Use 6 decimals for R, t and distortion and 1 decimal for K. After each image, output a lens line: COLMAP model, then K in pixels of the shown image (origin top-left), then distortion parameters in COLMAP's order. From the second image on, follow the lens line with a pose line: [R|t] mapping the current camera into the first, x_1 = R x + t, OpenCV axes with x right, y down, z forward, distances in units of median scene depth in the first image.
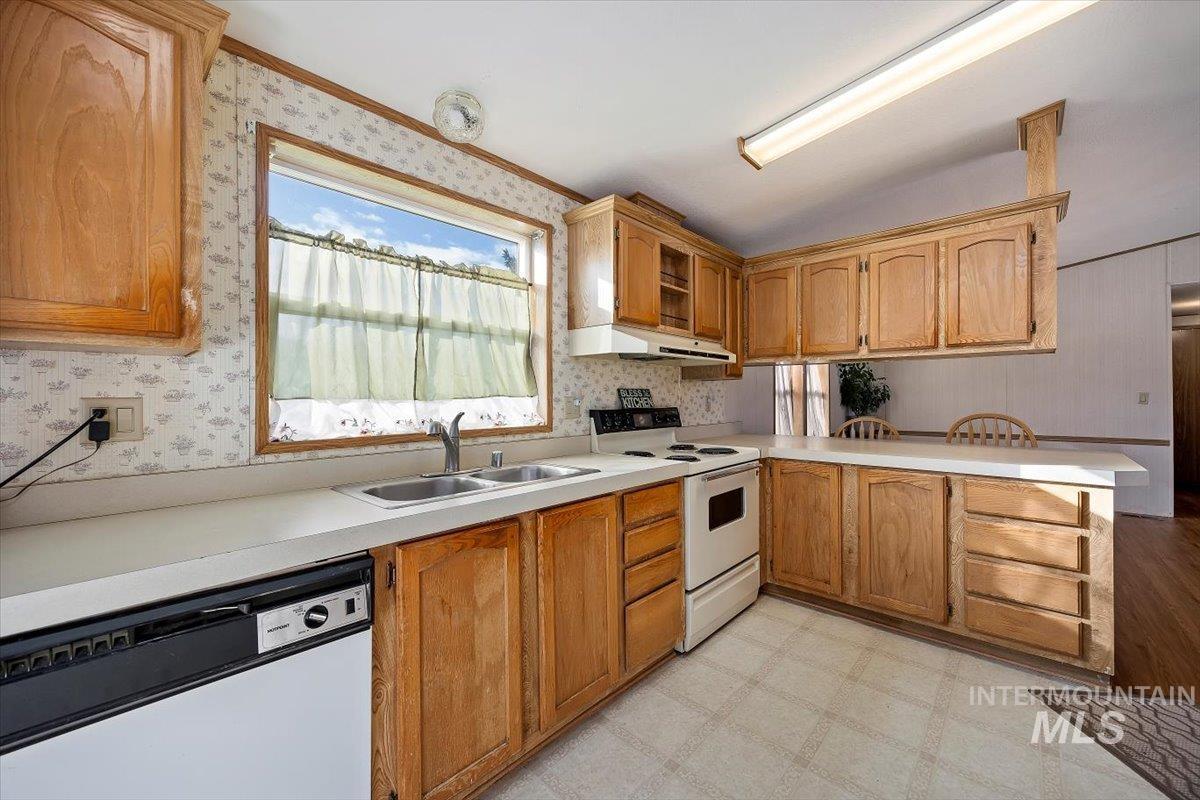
lens RADIAL K [[467.4, 0, 597.8], [0, 467.4, 396.3], [0, 0, 1]] dist [0.000884, 0.000090]
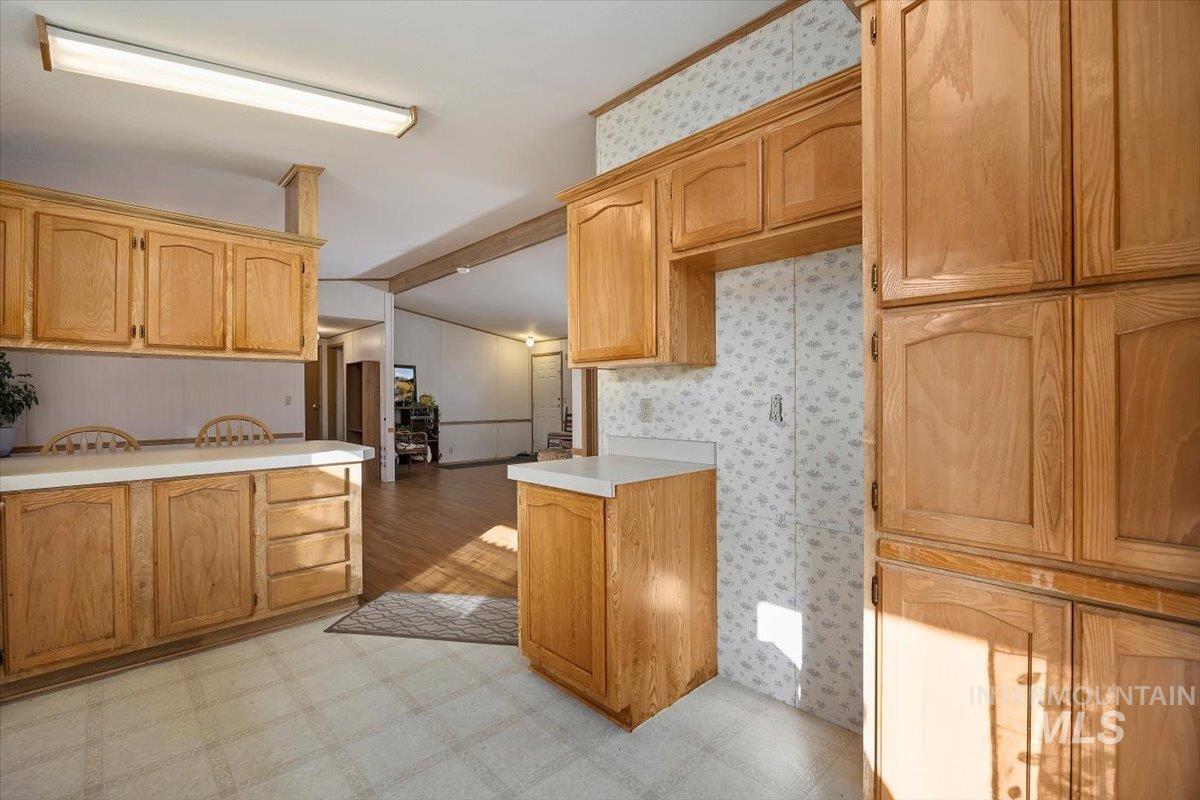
lens RADIAL K [[520.3, 0, 618.6], [0, 520.3, 397.7], [0, 0, 1]] dist [-0.017828, 0.003244]
pose [[0.037986, 0.001855, 0.999277, -0.367545], [0.004293, 0.999989, -0.002019, 0.004537], [-0.999269, 0.004367, 0.037978, 0.127202]]
